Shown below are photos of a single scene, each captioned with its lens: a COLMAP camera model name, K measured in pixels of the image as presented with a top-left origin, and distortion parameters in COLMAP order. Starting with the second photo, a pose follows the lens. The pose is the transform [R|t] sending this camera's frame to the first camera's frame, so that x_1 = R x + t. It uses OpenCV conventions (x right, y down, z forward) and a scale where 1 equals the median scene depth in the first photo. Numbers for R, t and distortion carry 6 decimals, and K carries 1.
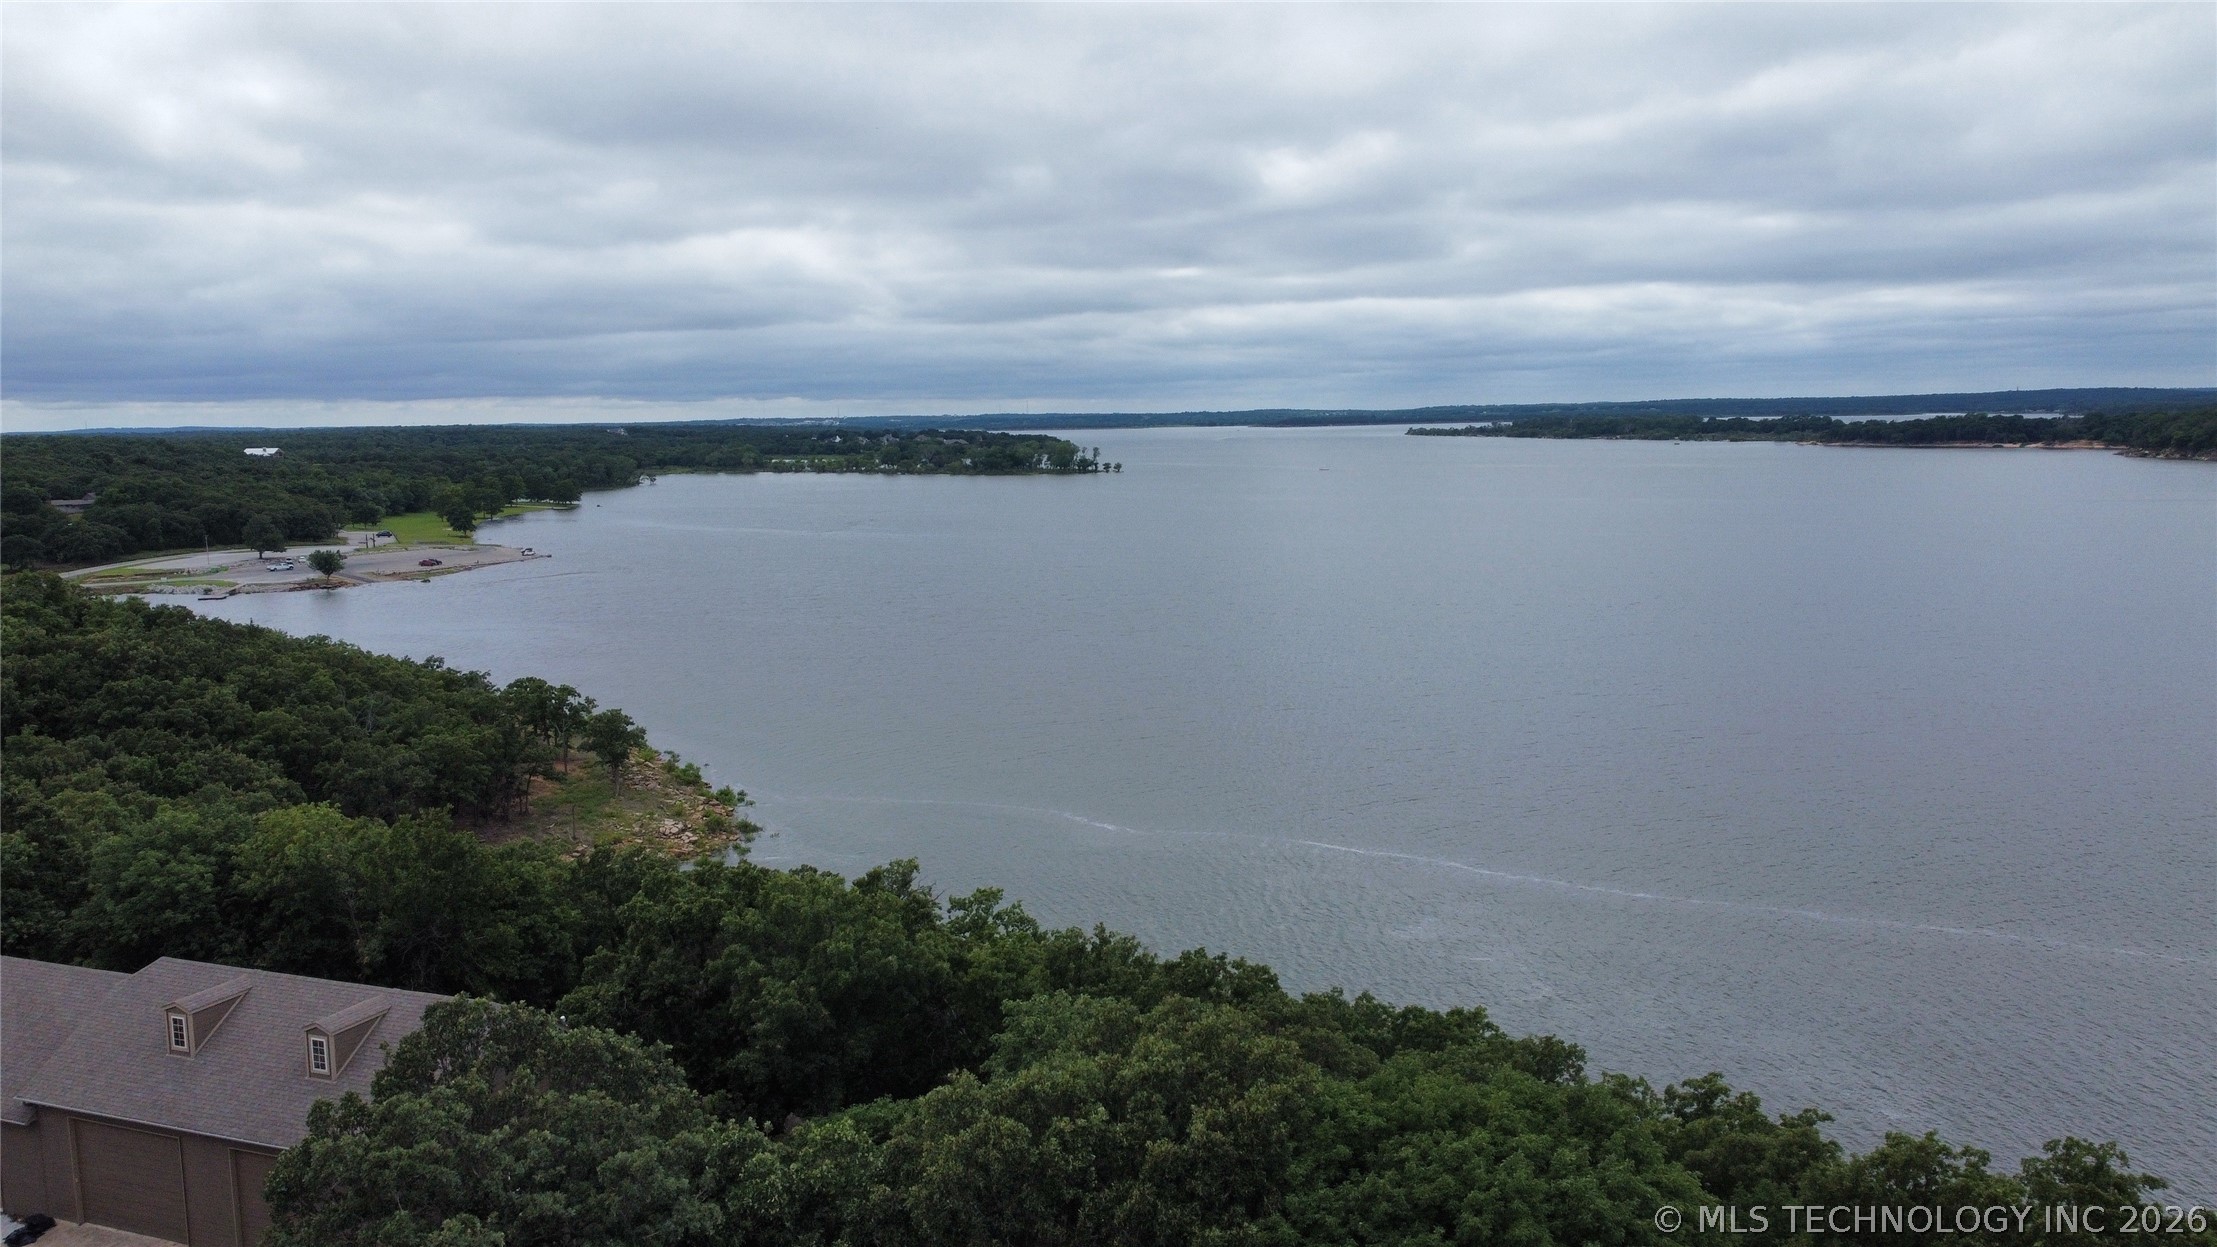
lens RADIAL K [[1700.4, 0, 1108.5], [0, 1700.4, 623.5], [0, 0, 1]] dist [0.002386, 0.004344]
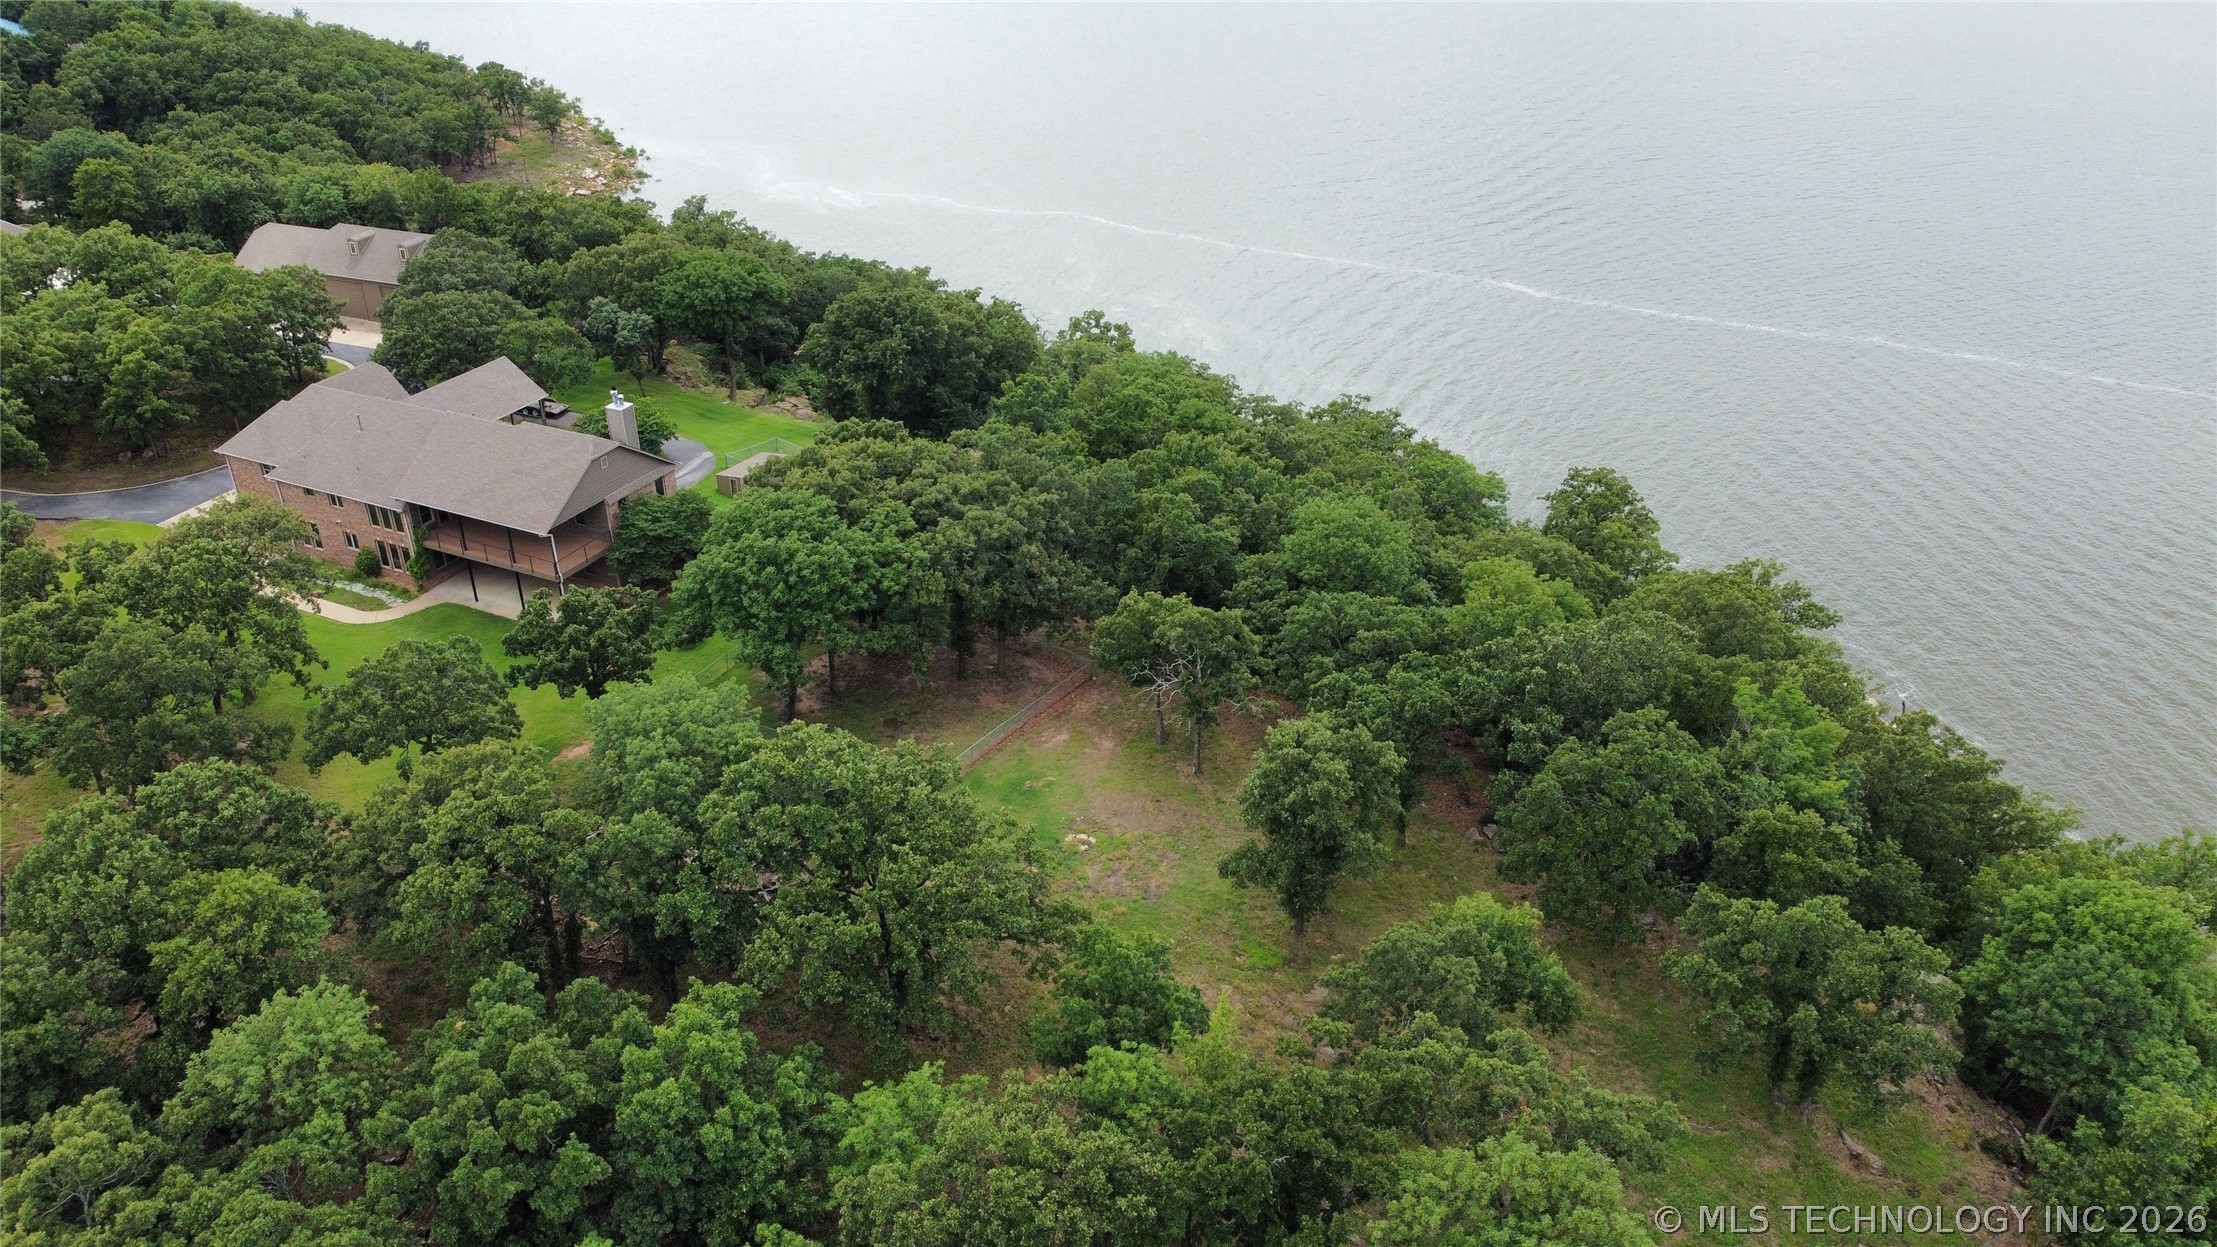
lens RADIAL K [[1700.4, 0, 1108.5], [0, 1700.4, 623.5], [0, 0, 1]] dist [0.002386, 0.004344]
pose [[0.999829, 0.014749, -0.011142, 0.243933], [-0.009612, 0.929720, 0.368141, -0.076203], [0.015789, -0.367971, 0.929703, -0.596209]]
